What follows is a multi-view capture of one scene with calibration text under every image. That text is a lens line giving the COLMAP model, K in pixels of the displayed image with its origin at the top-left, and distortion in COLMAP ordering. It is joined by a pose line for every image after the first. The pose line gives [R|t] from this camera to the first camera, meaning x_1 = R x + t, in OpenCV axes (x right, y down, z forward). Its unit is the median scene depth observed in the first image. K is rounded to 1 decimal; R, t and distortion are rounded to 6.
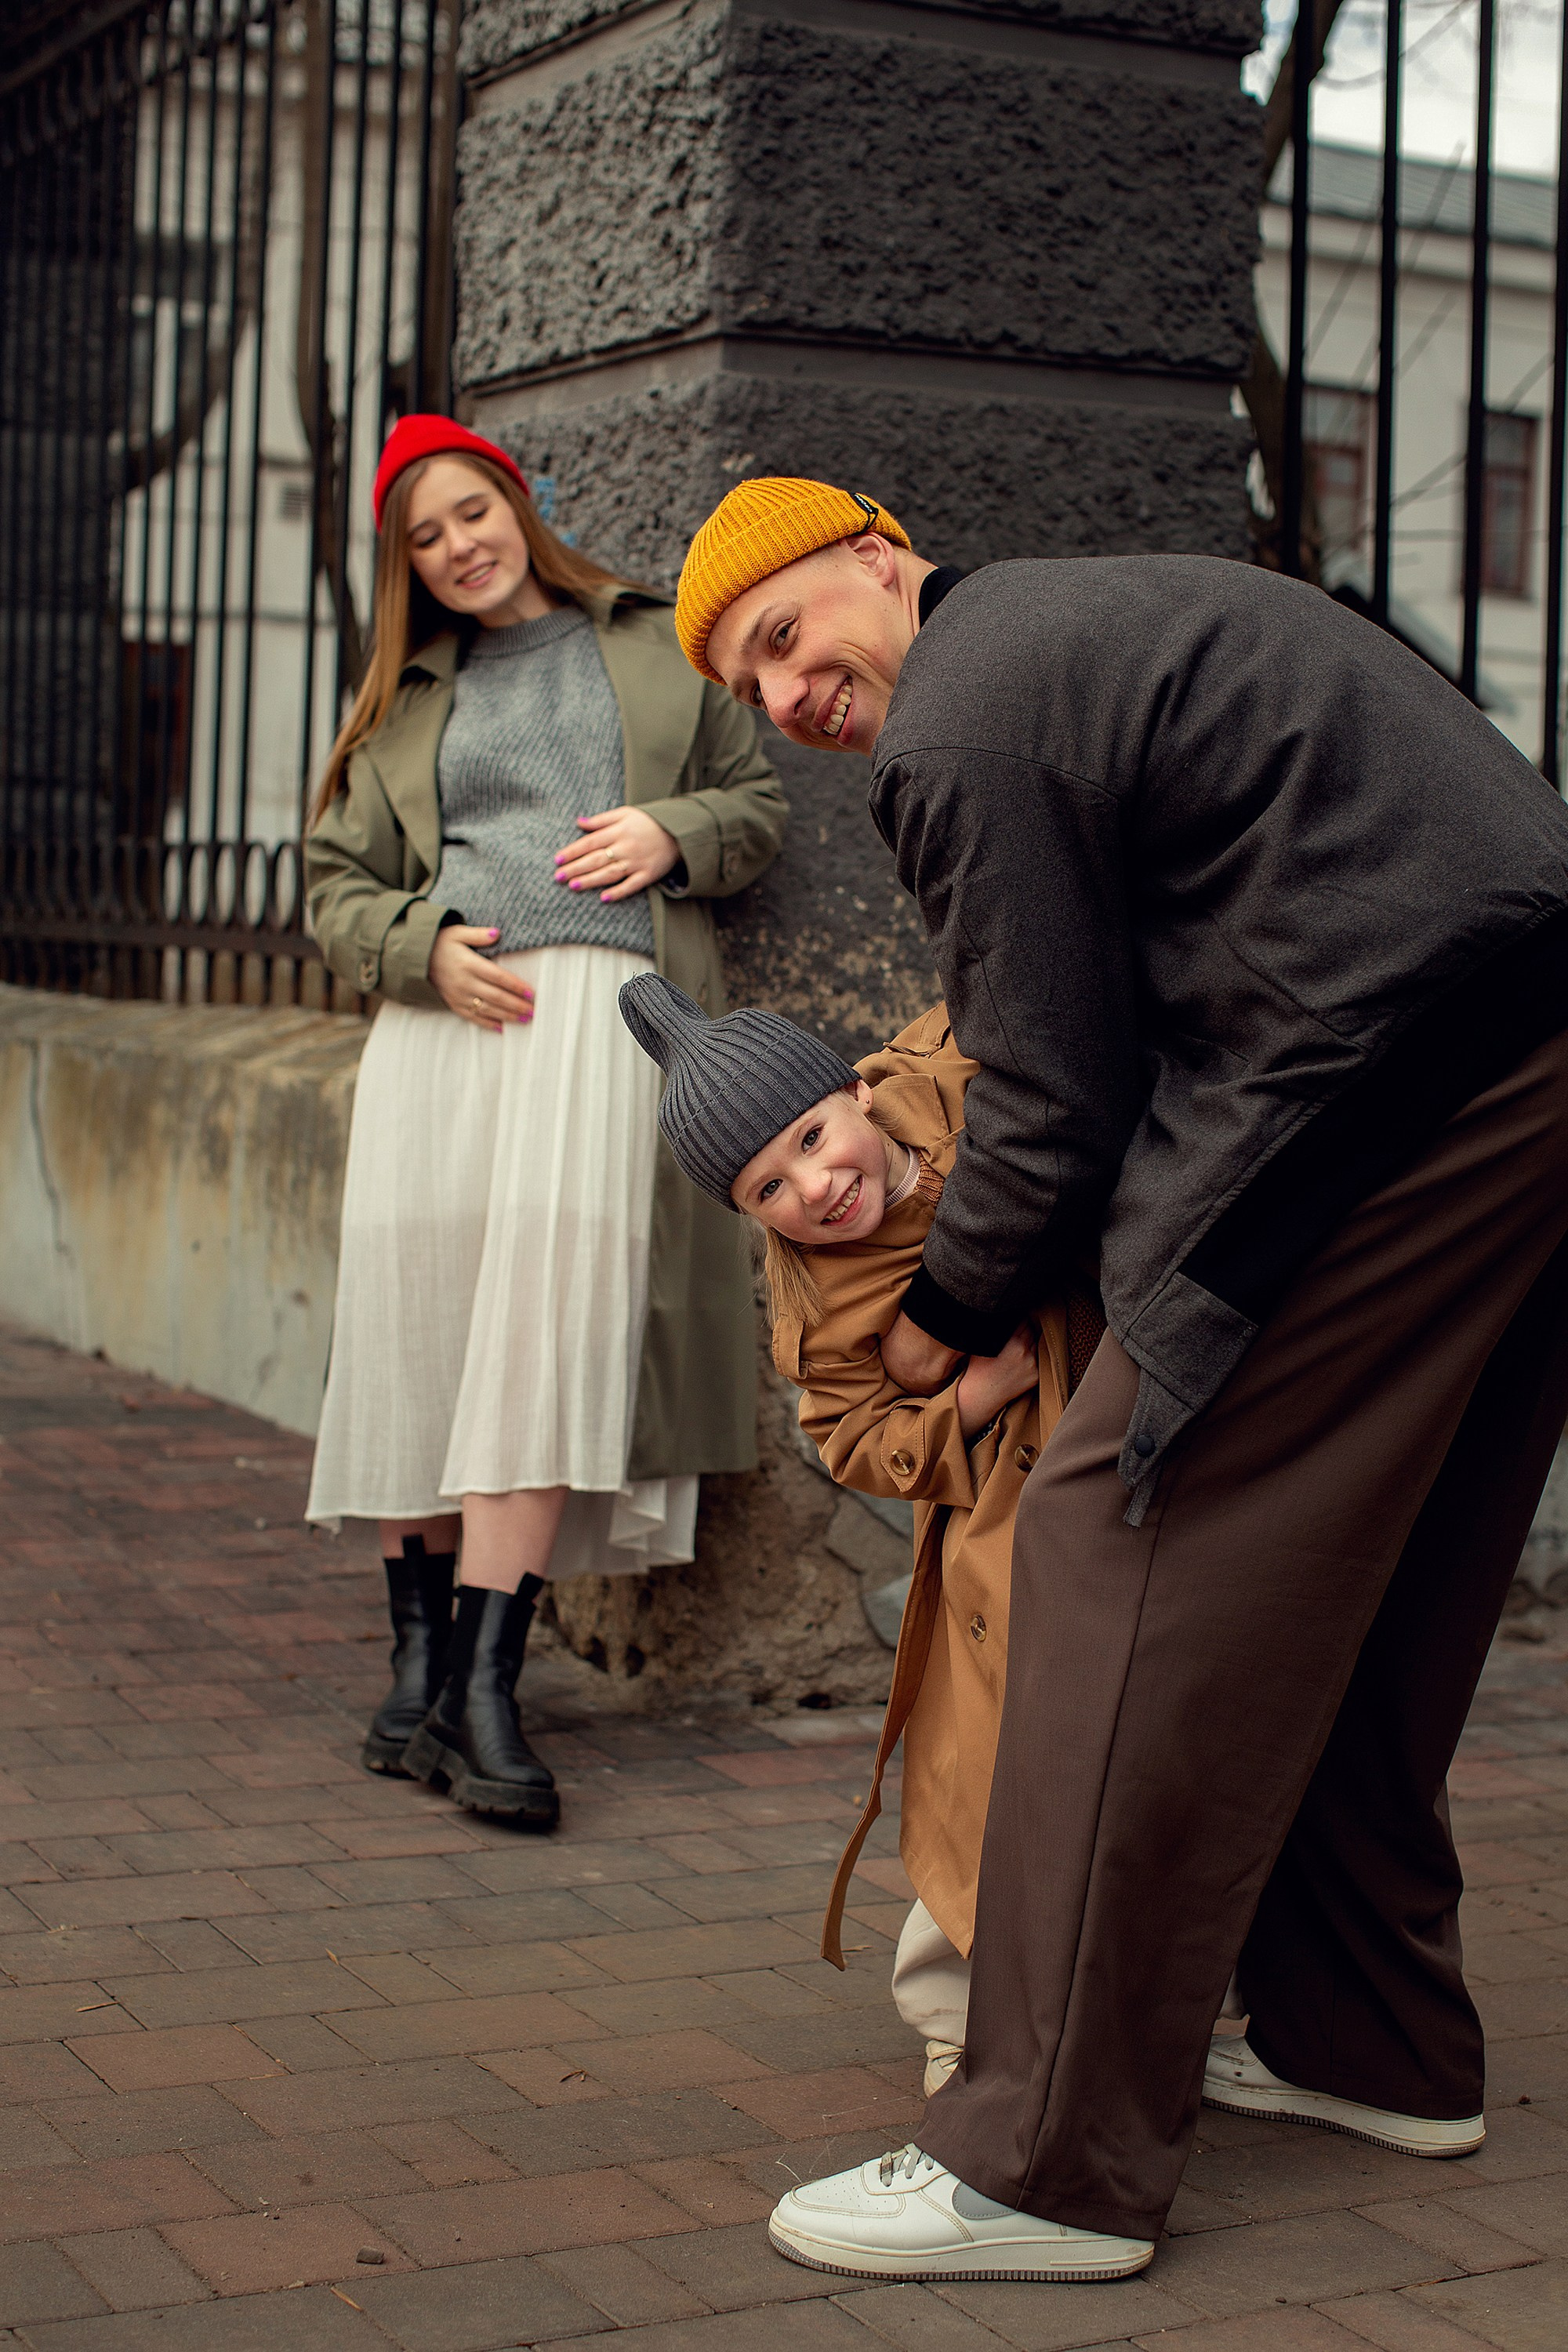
lens RADIAL K [[3994.1, 0, 784.0], [0, 3994.1, 1176.0], [0, 0, 1]] dist [-0.219752, 0.007036]
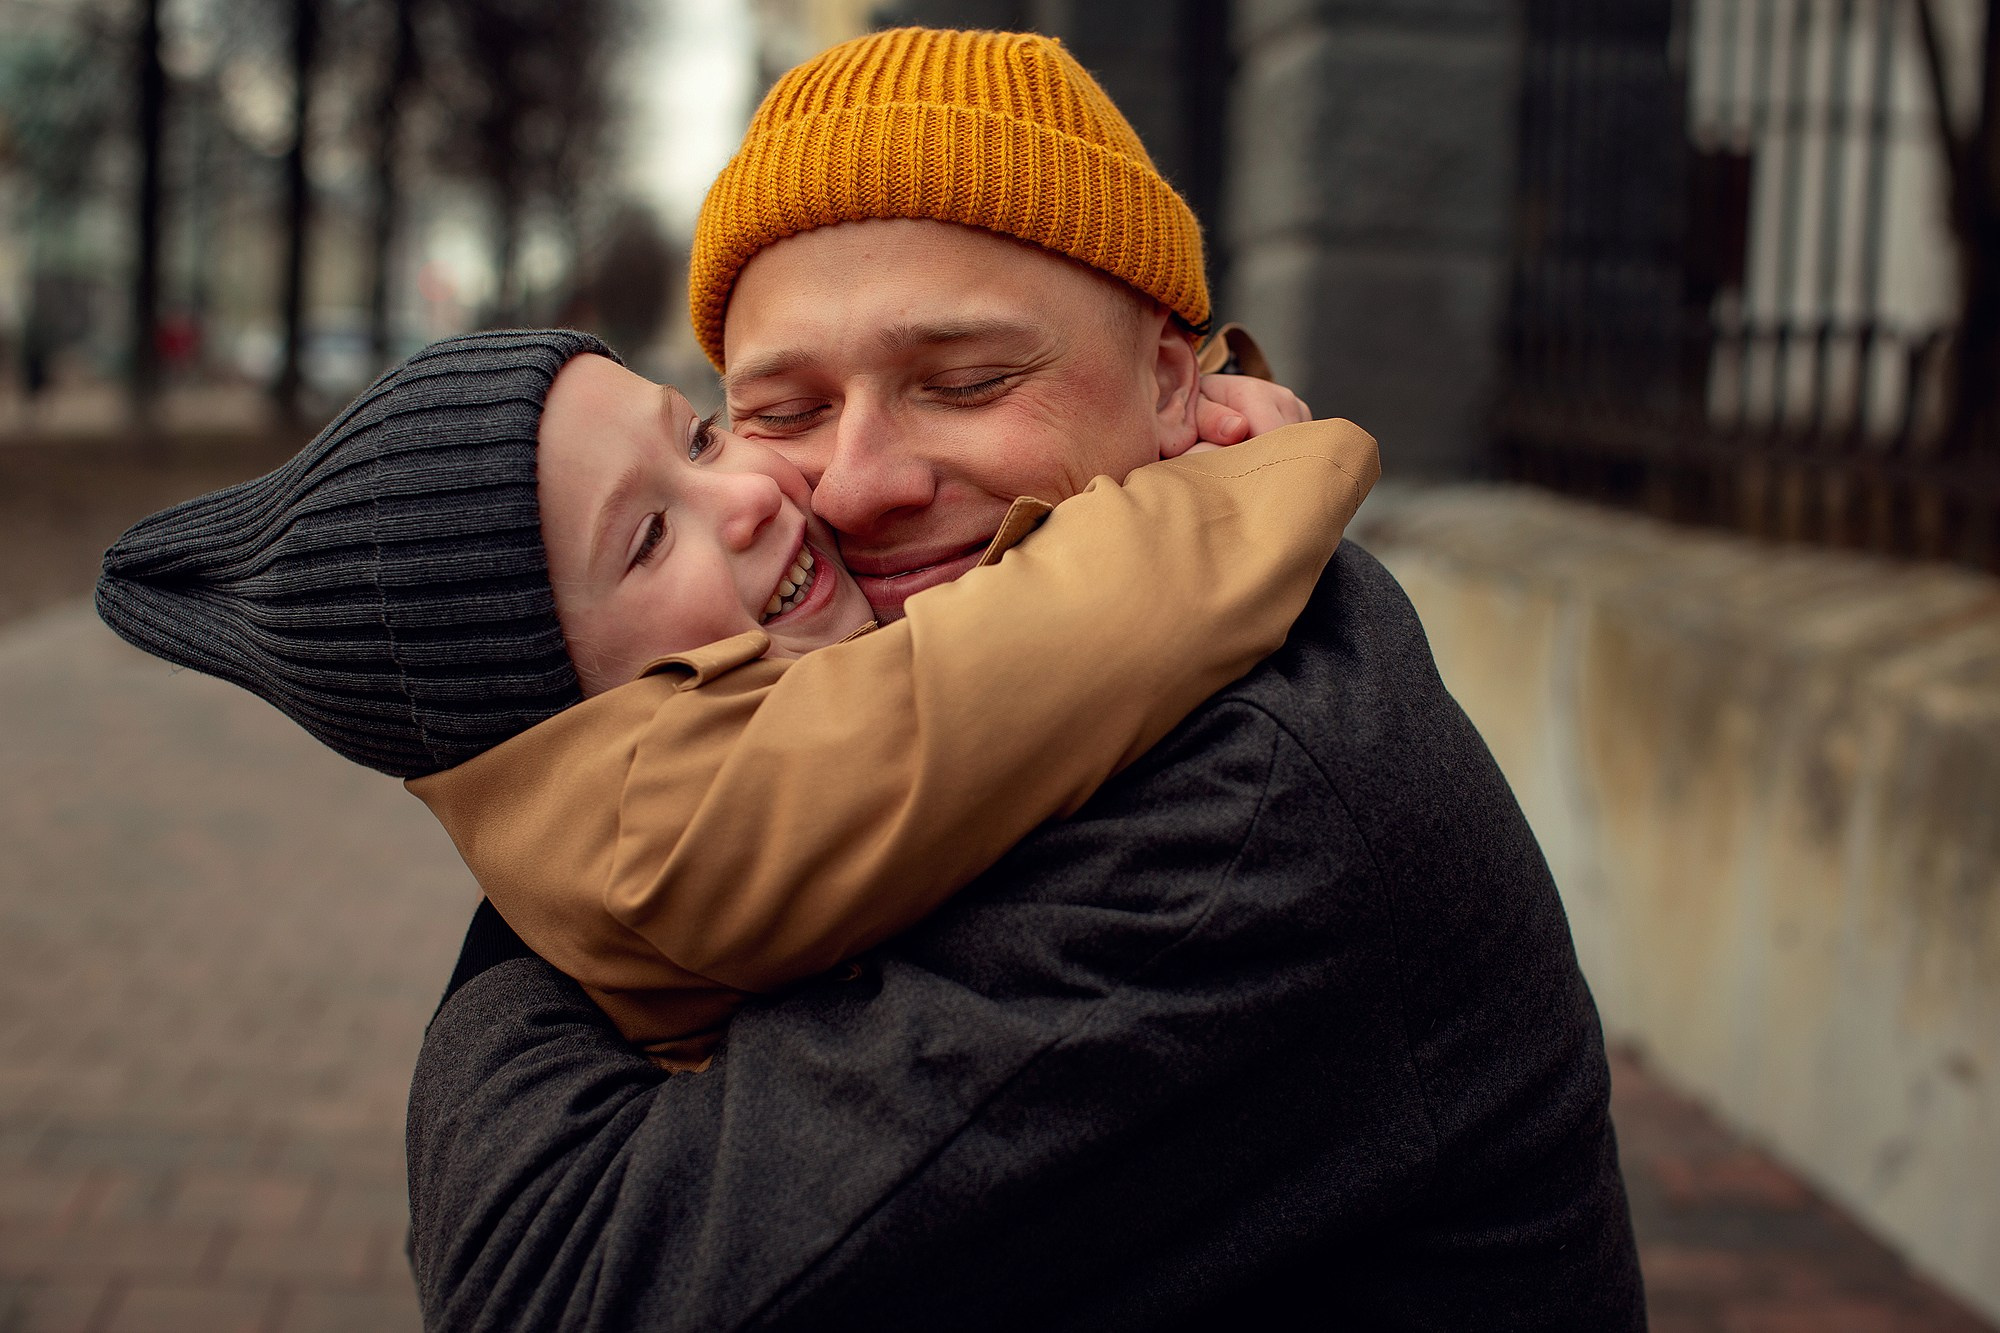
lens RADIAL K [[3018.6, 0, 1000.0], [0, 3018.6, 666.5], [0, 0, 1]] dist [-0.150561, 0.244128]
pose [[0.925463, 0.040831, -0.376632, -0.078930], [-0.029560, 0.998927, 0.035659, -0.038687], [0.377684, -0.021868, 0.925676, 0.463216]]
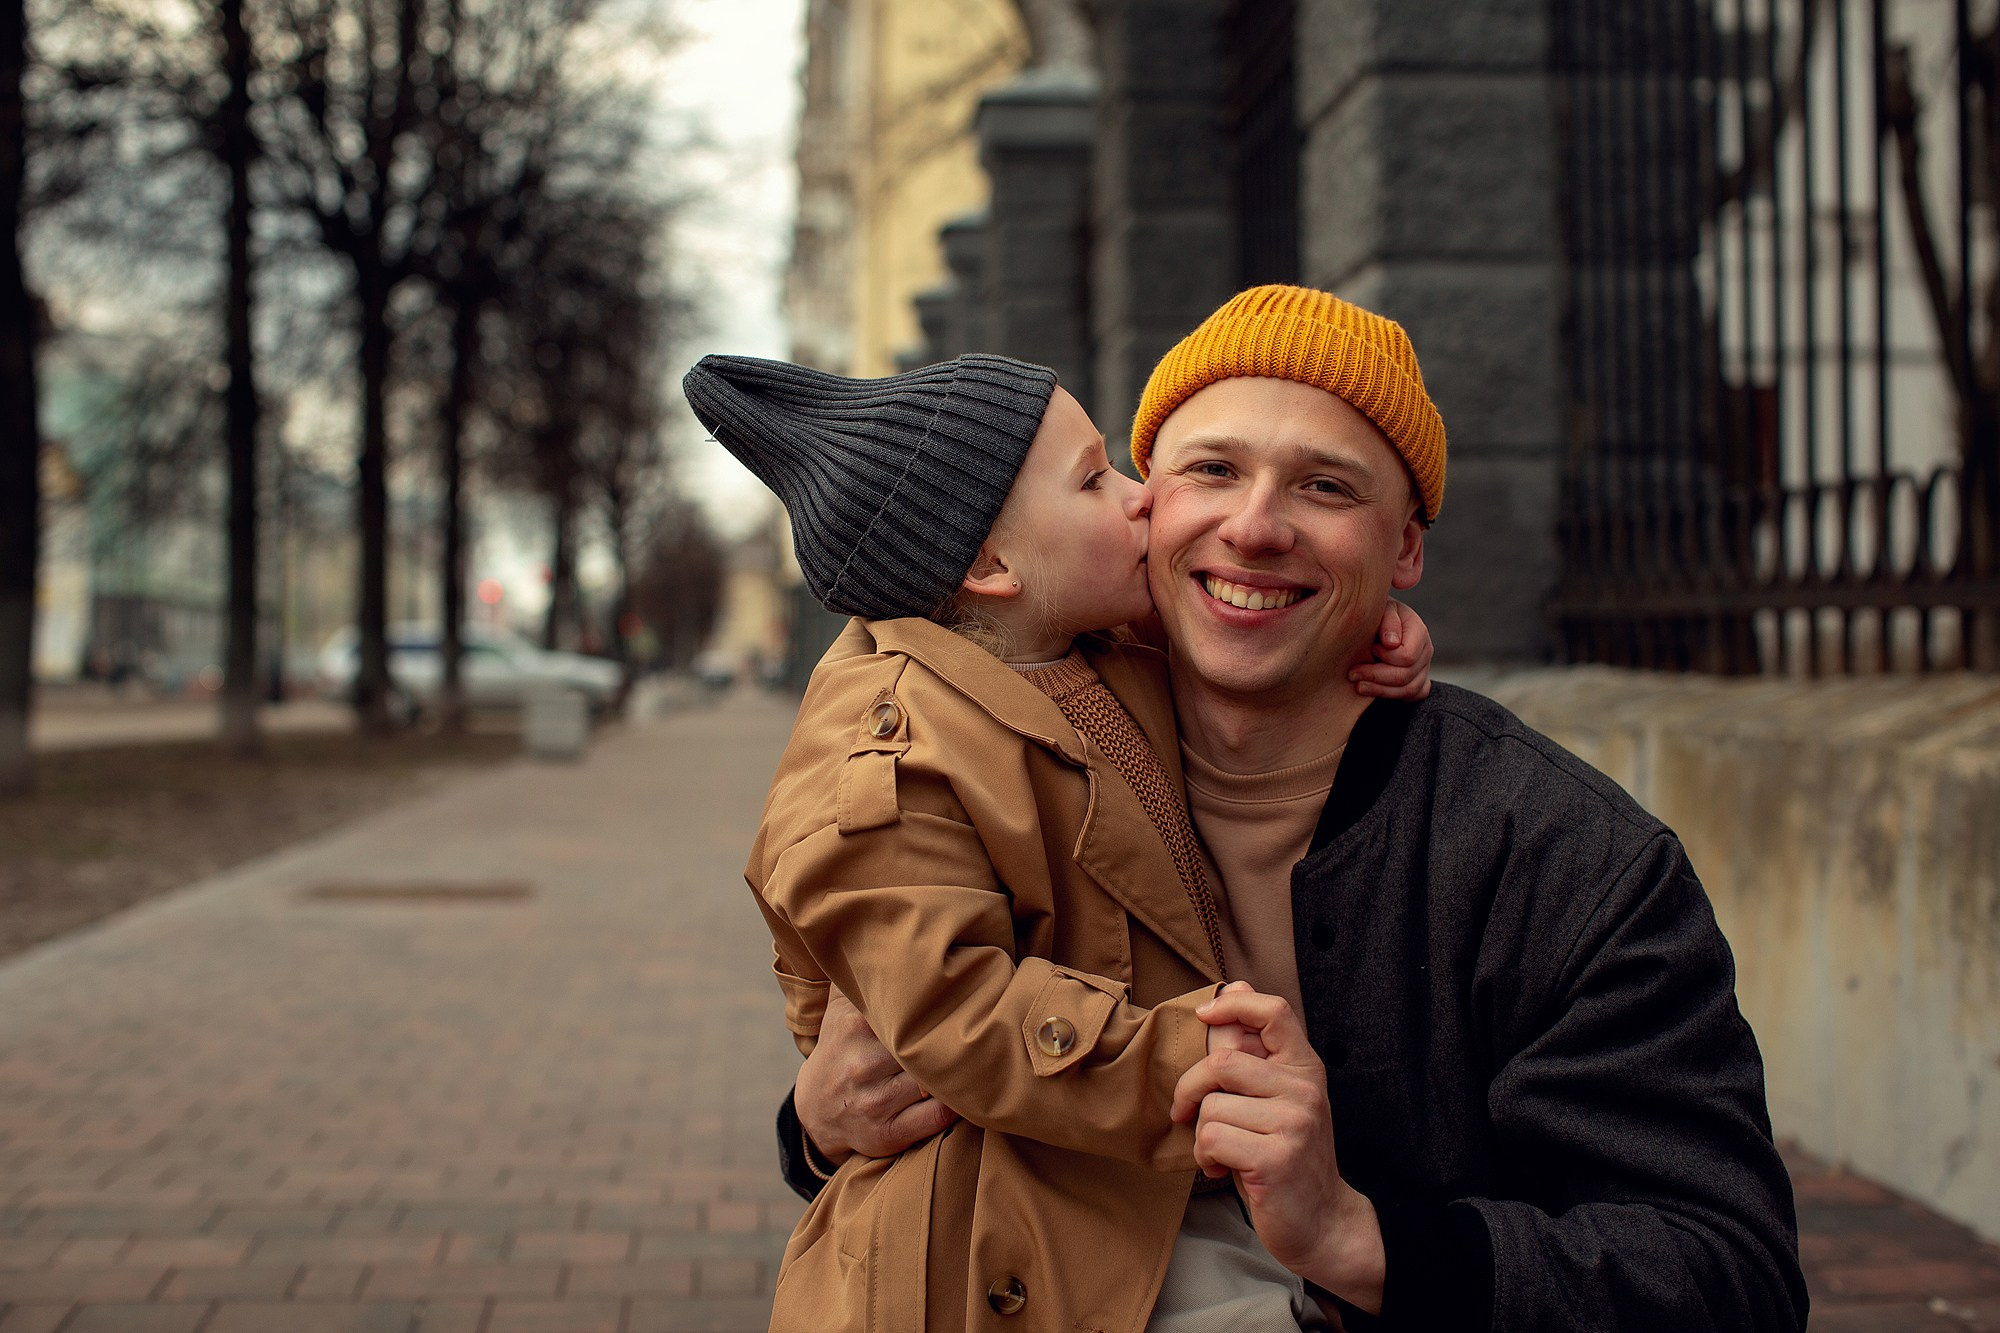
lens RADIAL K [[3018.6, 0, 1000.0], [0, 3018.6, 666.5], [0, 0, 1]] dist [-0.150561, 0.244128]
pose [[0.920196, -0.042344, -0.389162, -0.067772], [0.019410, 0.997845, -0.062676, -0.010225], [0.390977, 0.050121, 0.919035, 0.374135]]
